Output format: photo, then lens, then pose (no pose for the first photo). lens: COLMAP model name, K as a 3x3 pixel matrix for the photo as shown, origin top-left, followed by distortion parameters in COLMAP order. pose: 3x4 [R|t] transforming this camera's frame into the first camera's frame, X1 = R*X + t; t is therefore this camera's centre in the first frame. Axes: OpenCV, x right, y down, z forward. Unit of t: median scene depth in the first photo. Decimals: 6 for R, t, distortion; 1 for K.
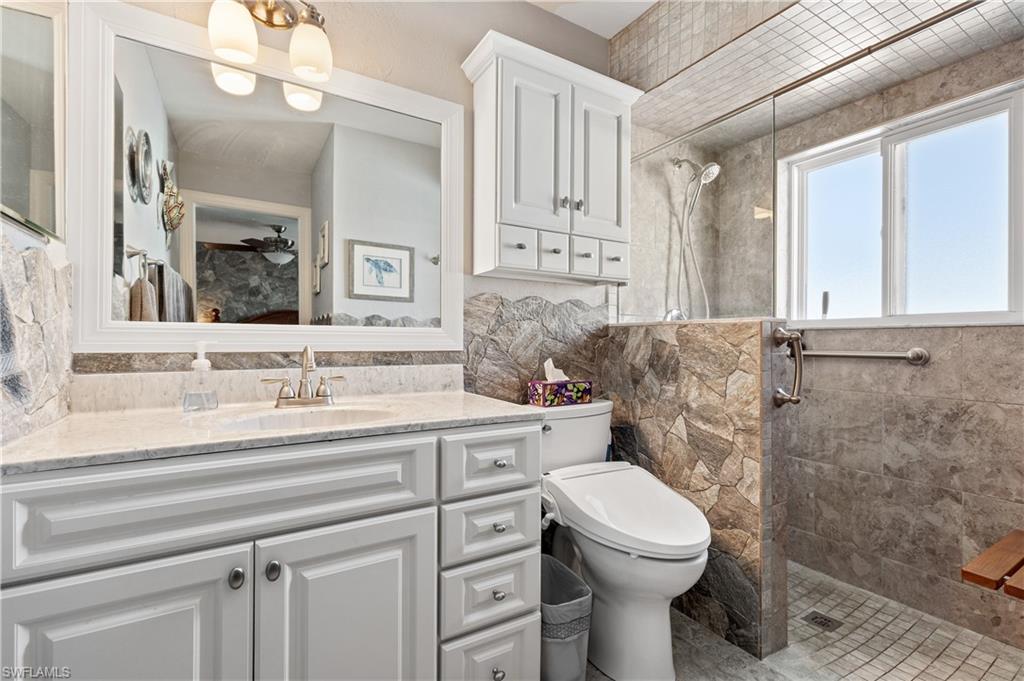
lens RADIAL K [[461.1, 0, 513.5], [0, 461.1, 342.3], [0, 0, 1]] dist [0.002120, 0.000121]
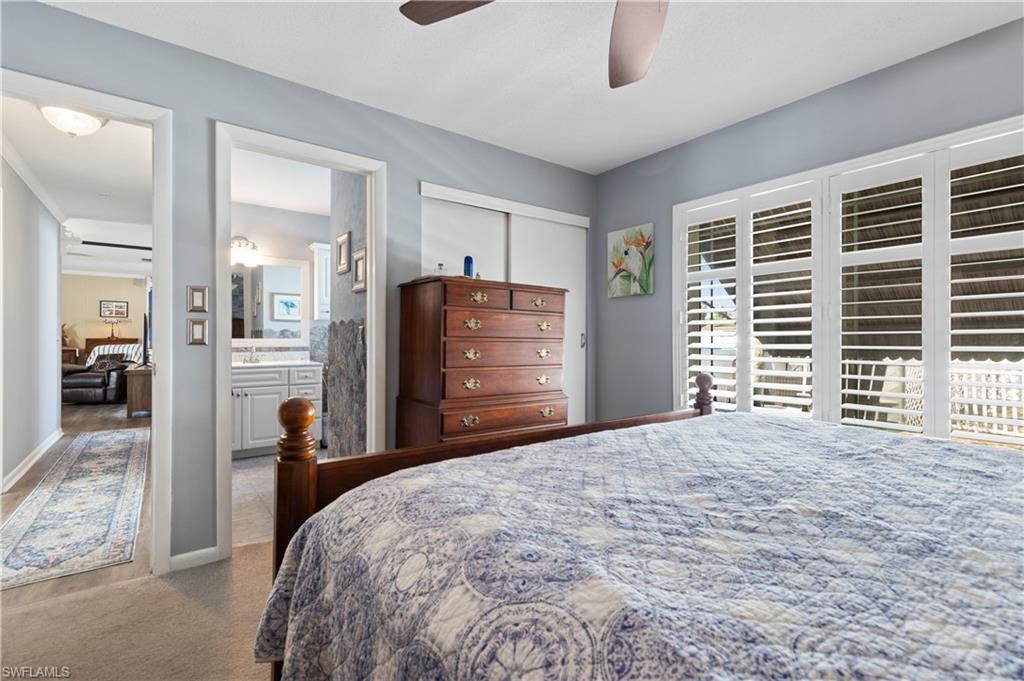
lens RADIAL K [[495.5, 0, 518.3], [0, 495.5, 337.6], [0, 0, 1]] dist [0.004526, 0.000269]
pose [[0.995943, -0.002281, 0.089955, 0.906950], [0.002708, 0.999986, -0.004617, -0.020295], [-0.089943, 0.004842, 0.995935, -2.182102]]
